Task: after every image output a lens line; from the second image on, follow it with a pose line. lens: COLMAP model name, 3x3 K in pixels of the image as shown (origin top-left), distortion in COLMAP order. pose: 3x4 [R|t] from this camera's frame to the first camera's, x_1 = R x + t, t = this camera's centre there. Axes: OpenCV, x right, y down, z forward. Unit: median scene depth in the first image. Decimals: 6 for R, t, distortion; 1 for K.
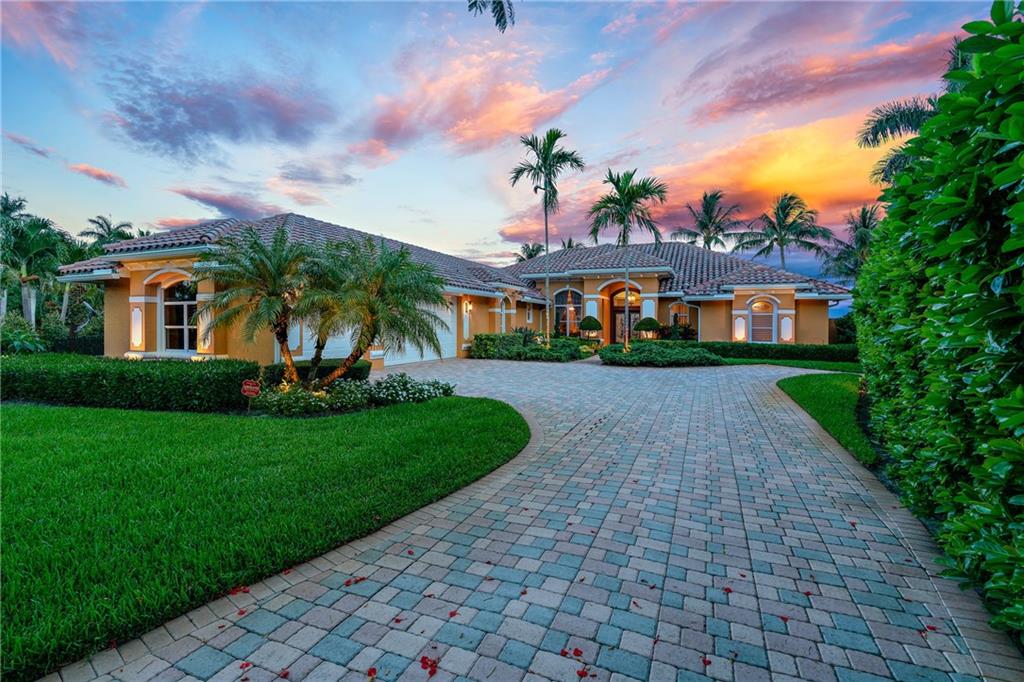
lens RADIAL K [[461.1, 0, 507.8], [0, 461.1, 323.5], [0, 0, 1]] dist [0.003611, 0.000621]
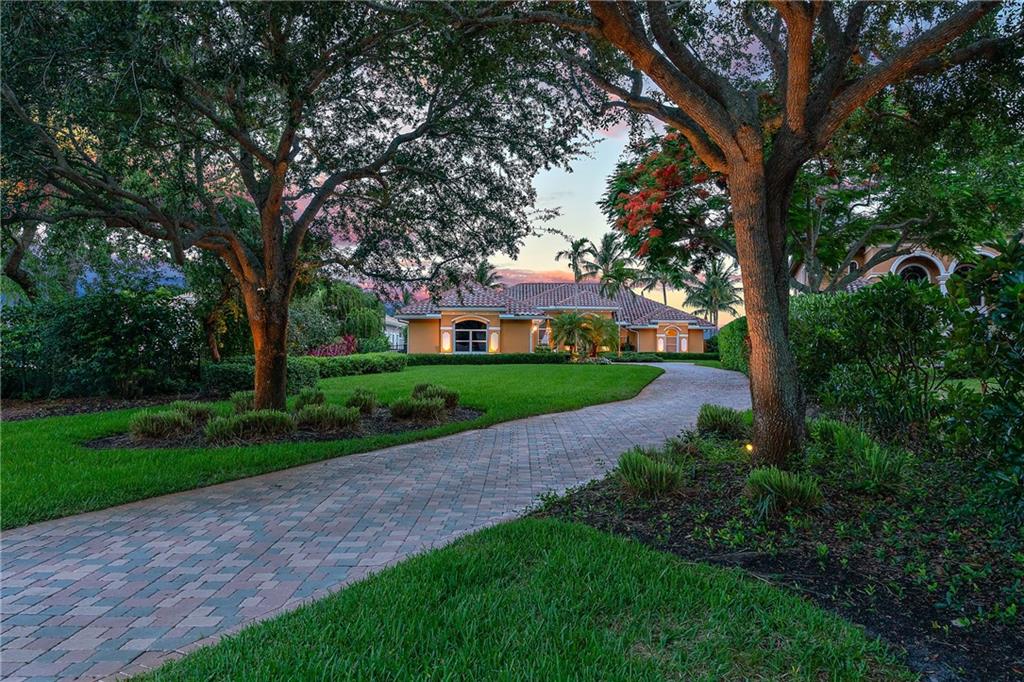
lens RADIAL K [[706.7, 0, 512.1], [0, 706.7, 343.7], [0, 0, 1]] dist [0.001584, 0.000098]
pose [[0.924941, 0.003857, 0.380090, -1.073574], [-0.003128, 0.999992, -0.002536, 0.016673], [-0.380097, 0.001157, 0.924946, -1.310064]]
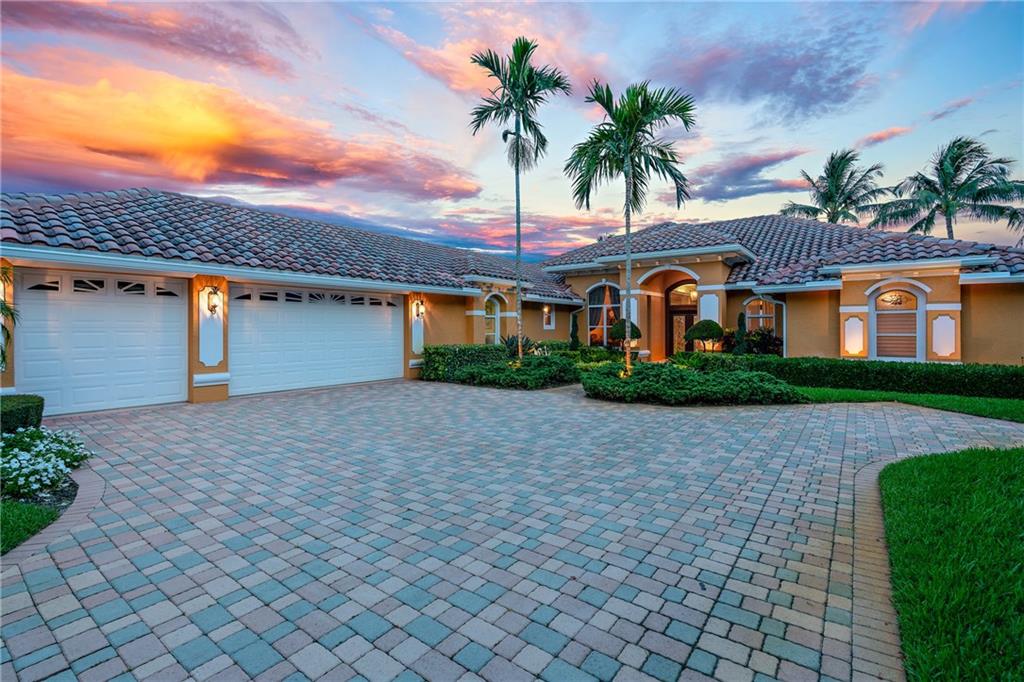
lens RADIAL K [[461.1, 0, 511.3], [0, 461.1, 332.9], [0, 0, 1]] dist [0.003611, 0.000621]
pose [[0.972605, -0.006921, -0.232363, 0.208085], [0.008909, 0.999932, 0.007507, -0.001784], [0.232295, -0.009371, 0.972600, 0.303880]]
